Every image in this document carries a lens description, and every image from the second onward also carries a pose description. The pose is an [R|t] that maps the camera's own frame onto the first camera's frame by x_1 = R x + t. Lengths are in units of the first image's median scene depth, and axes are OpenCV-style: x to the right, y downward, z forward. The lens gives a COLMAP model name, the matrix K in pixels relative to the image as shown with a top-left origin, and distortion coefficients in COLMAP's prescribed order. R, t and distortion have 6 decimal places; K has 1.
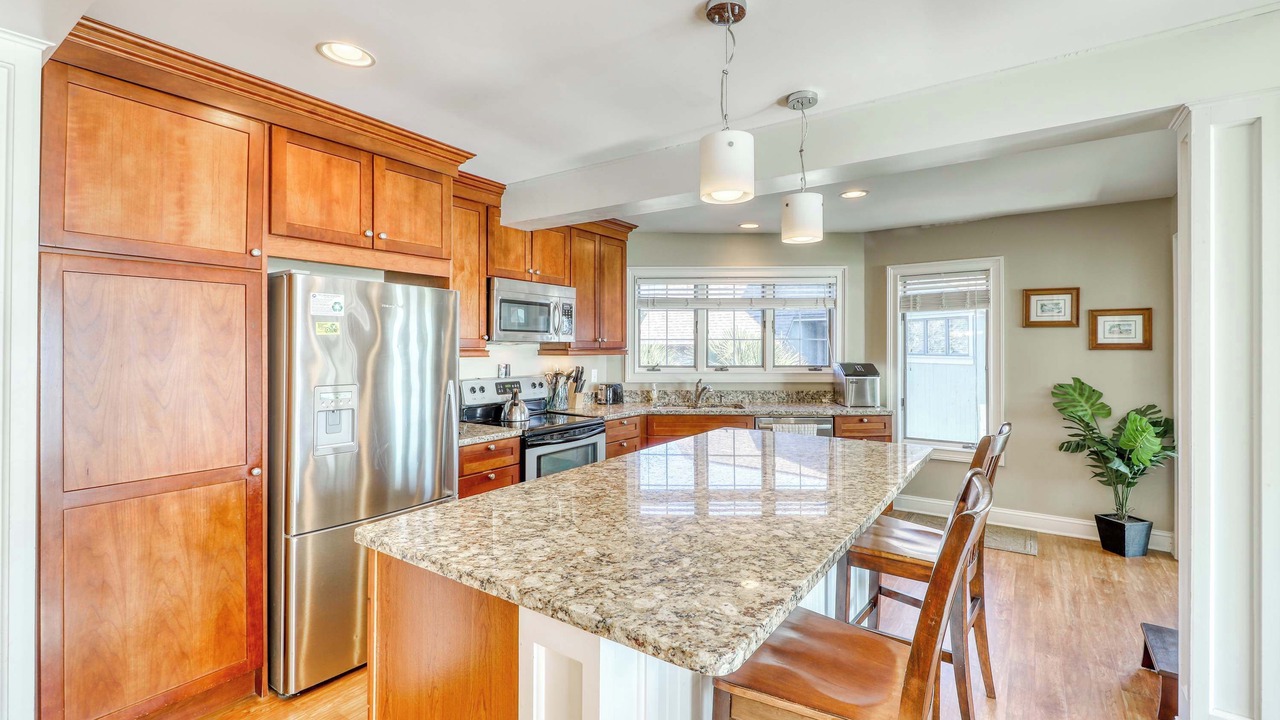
lens RADIAL K [[560.6, 0, 633.9], [0, 560.6, 345.4], [0, 0, 1]] dist [0.015448, -0.007565]
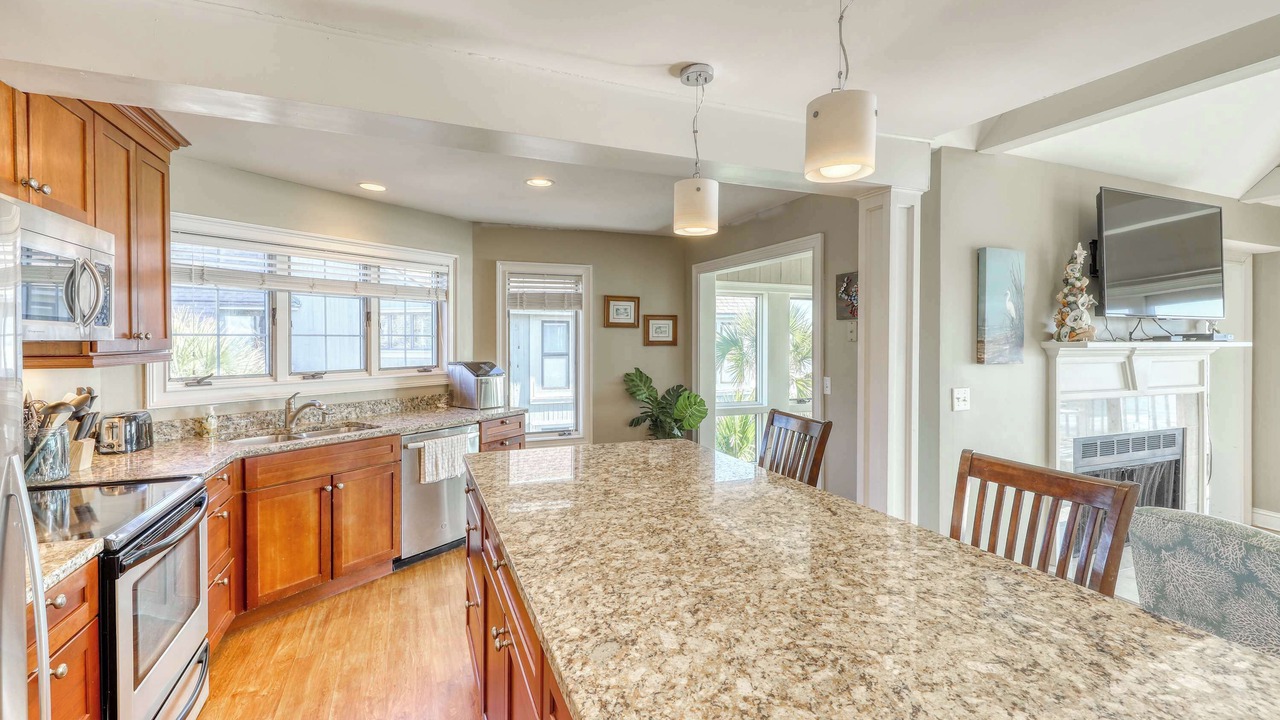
lens RADIAL K [[560.6, 0, 633.9], [0, 560.6, 345.4], [0, 0, 1]] dist [0.015448, -0.007565]
pose [[0.535216, -0.009079, 0.844667, -0.282713], [-0.001857, 0.999927, 0.011925, -0.008032], [-0.844713, -0.007951, 0.535160, 0.325131]]
